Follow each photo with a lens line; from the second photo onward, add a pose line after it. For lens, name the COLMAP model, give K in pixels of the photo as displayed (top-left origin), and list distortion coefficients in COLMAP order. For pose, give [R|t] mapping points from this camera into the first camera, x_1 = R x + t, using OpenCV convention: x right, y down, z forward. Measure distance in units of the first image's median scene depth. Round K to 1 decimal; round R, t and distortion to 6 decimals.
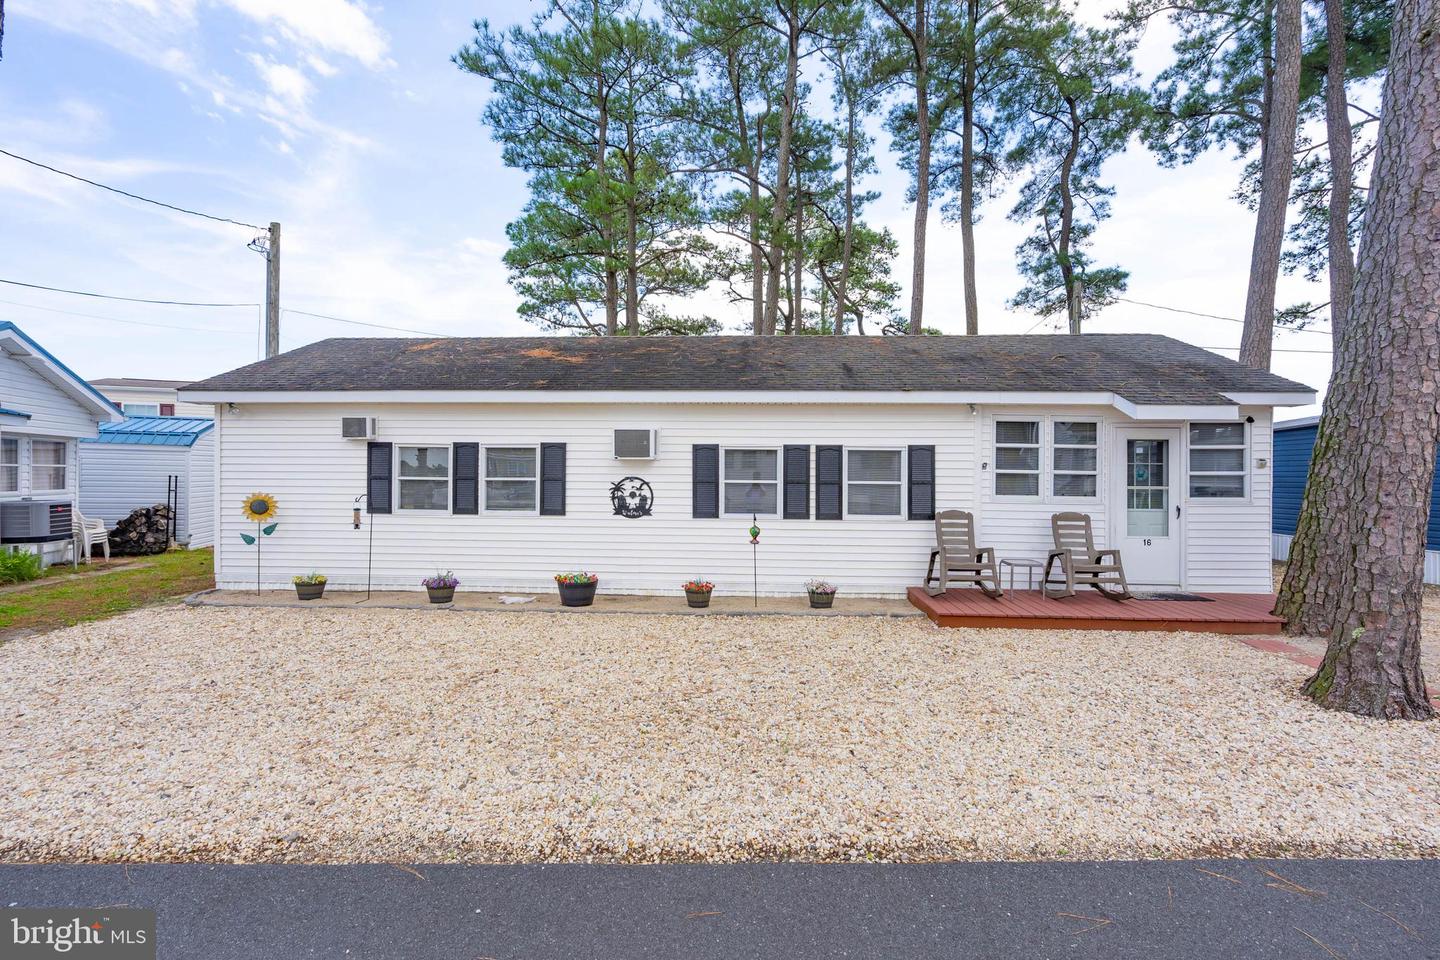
lens RADIAL K [[635.4, 0, 720.0], [0, 635.4, 480.0], [0, 0, 1]] dist [-0.003800, -0.000589]
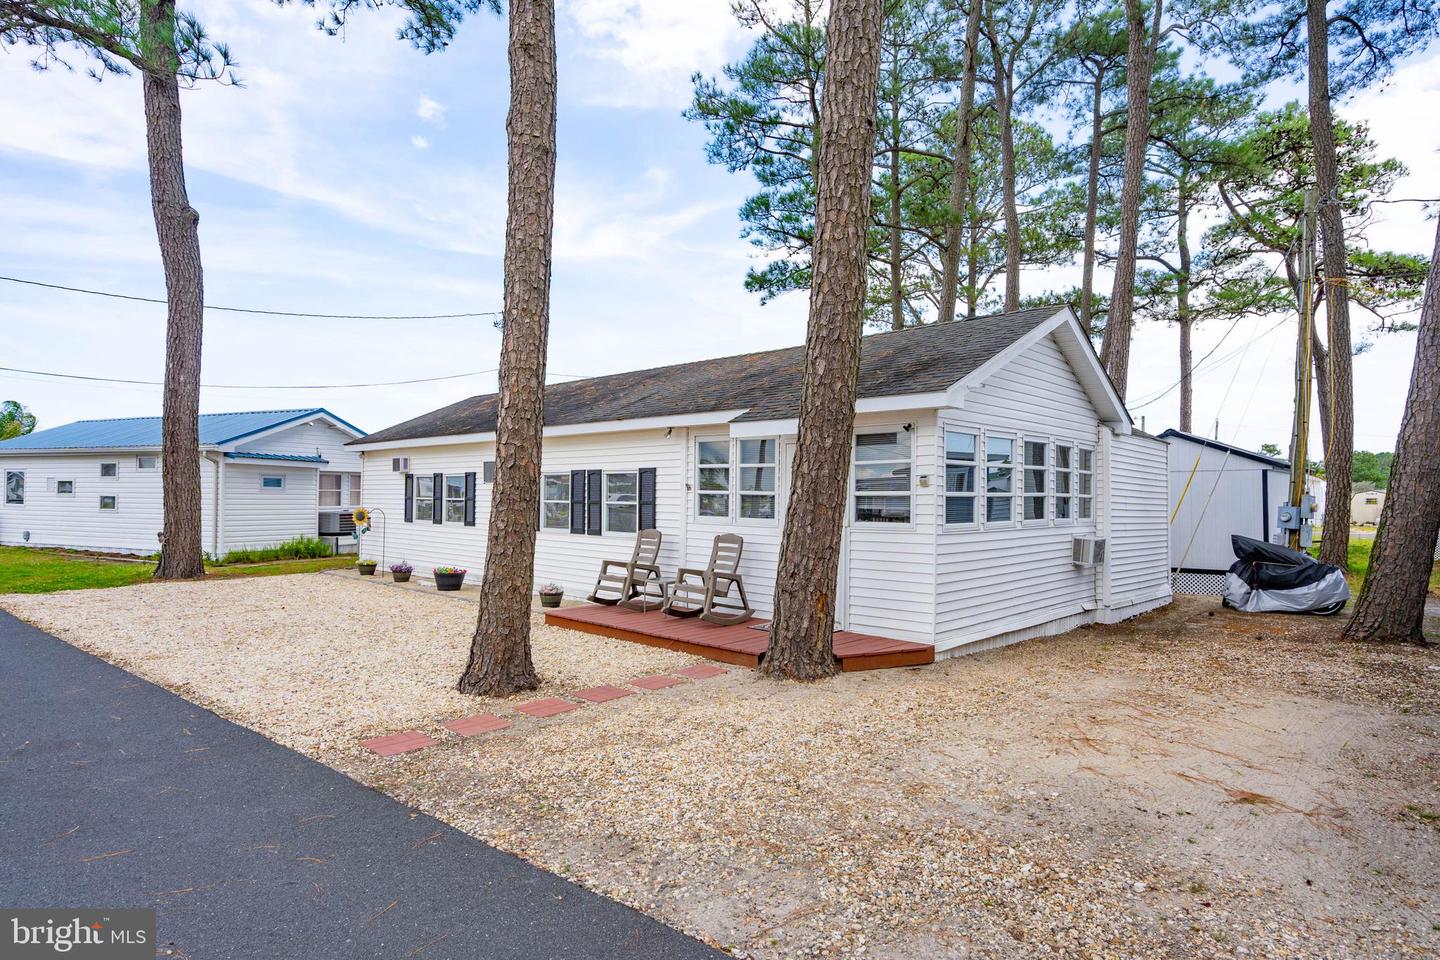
lens RADIAL K [[805.6, 0, 720.0], [0, 805.6, 480.0], [0, 0, 1]] dist [-0.004493, -0.000299]
pose [[0.756192, -0.013128, -0.654218, 1.295348], [-0.008819, 0.999503, -0.030251, 0.005435], [0.654290, 0.028645, 0.755701, 0.055349]]
